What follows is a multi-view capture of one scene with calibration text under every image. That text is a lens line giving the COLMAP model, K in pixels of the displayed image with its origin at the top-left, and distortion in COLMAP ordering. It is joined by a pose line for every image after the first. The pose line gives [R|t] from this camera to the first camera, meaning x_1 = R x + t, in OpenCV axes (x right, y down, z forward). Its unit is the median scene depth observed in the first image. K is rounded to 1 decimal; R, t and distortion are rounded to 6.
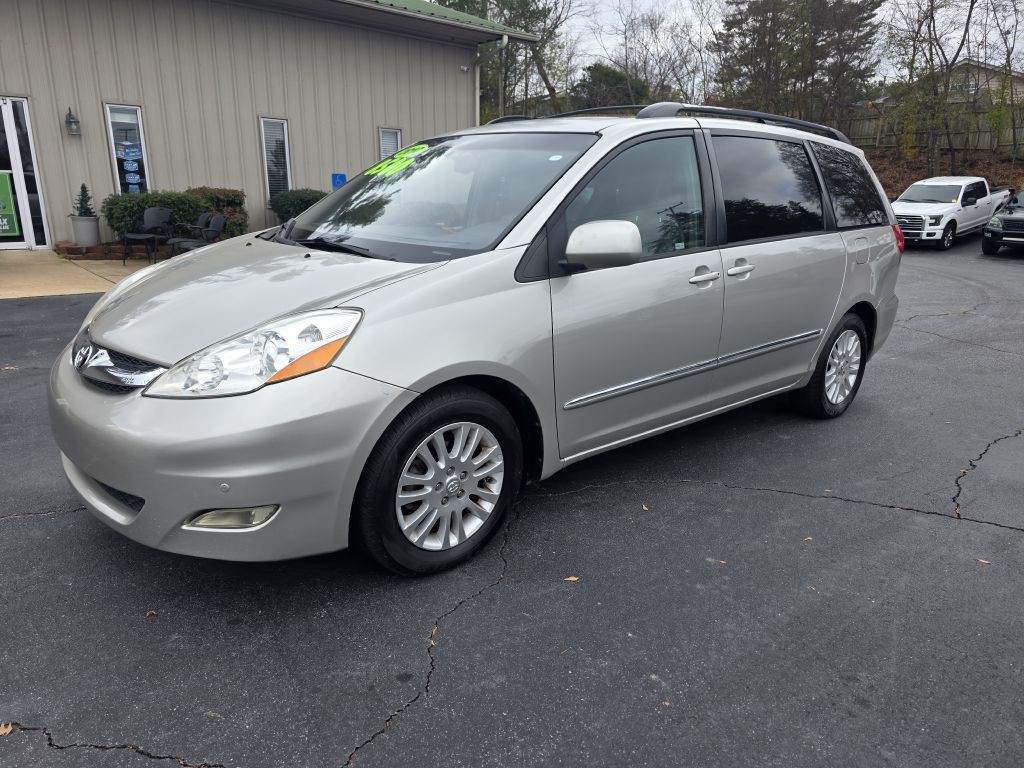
lens RADIAL K [[699.1, 0, 508.6], [0, 699.1, 390.5], [0, 0, 1]] dist [0.058173, -0.052691]
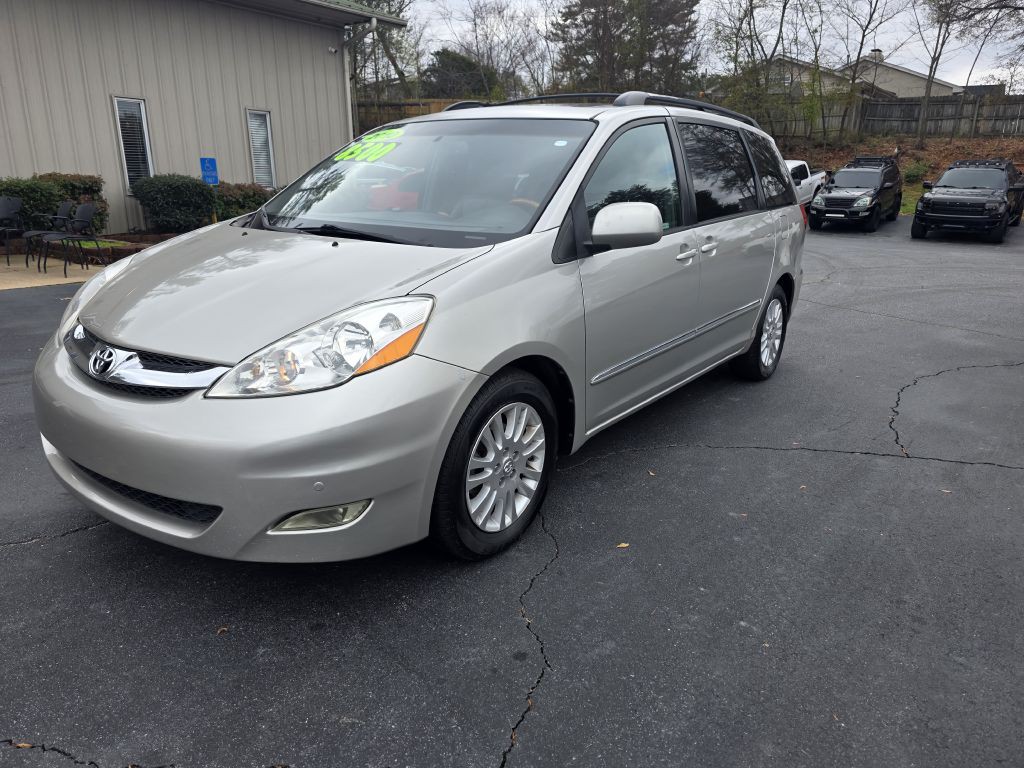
lens RADIAL K [[699.1, 0, 509.9], [0, 699.1, 369.2], [0, 0, 1]] dist [0.058173, -0.052691]
pose [[0.977819, -0.062601, 0.199879, -0.206216], [0.063966, 0.997952, -0.000369, -0.002754], [-0.199447, 0.013147, 0.979820, 0.004594]]
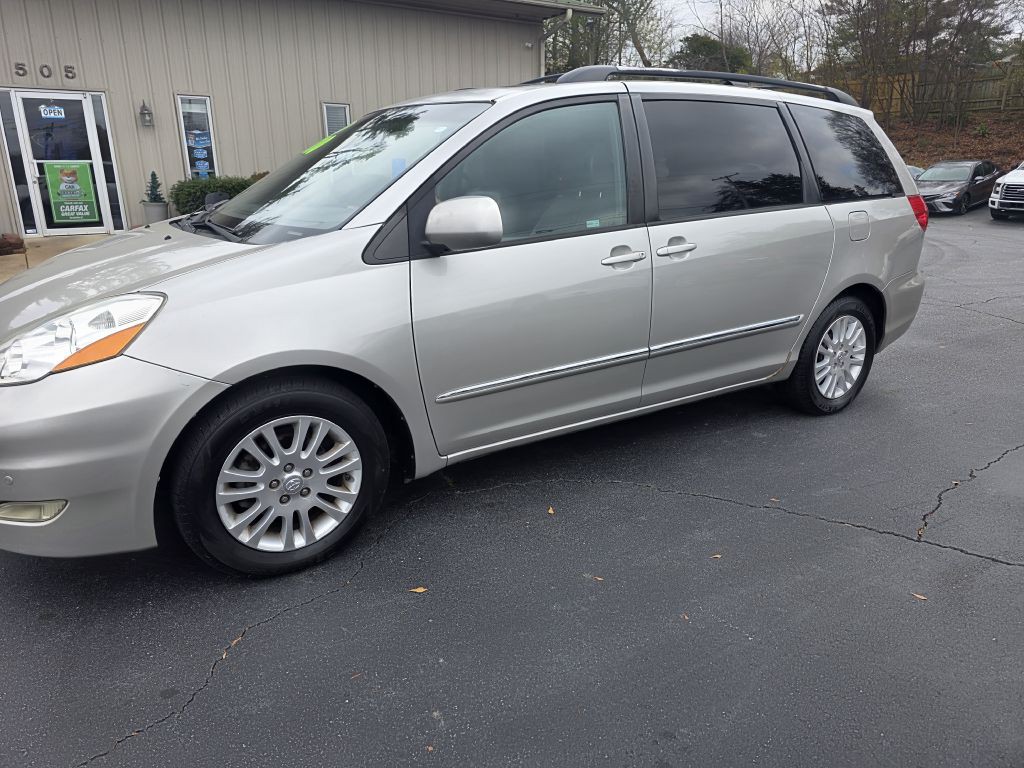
lens RADIAL K [[699.1, 0, 507.0], [0, 699.1, 369.7], [0, 0, 1]] dist [0.058173, -0.052691]
pose [[0.989468, 0.016826, -0.143768, 0.255480], [-0.016775, 0.999858, 0.001569, -0.016399], [0.143774, 0.000859, 0.989610, 0.086749]]
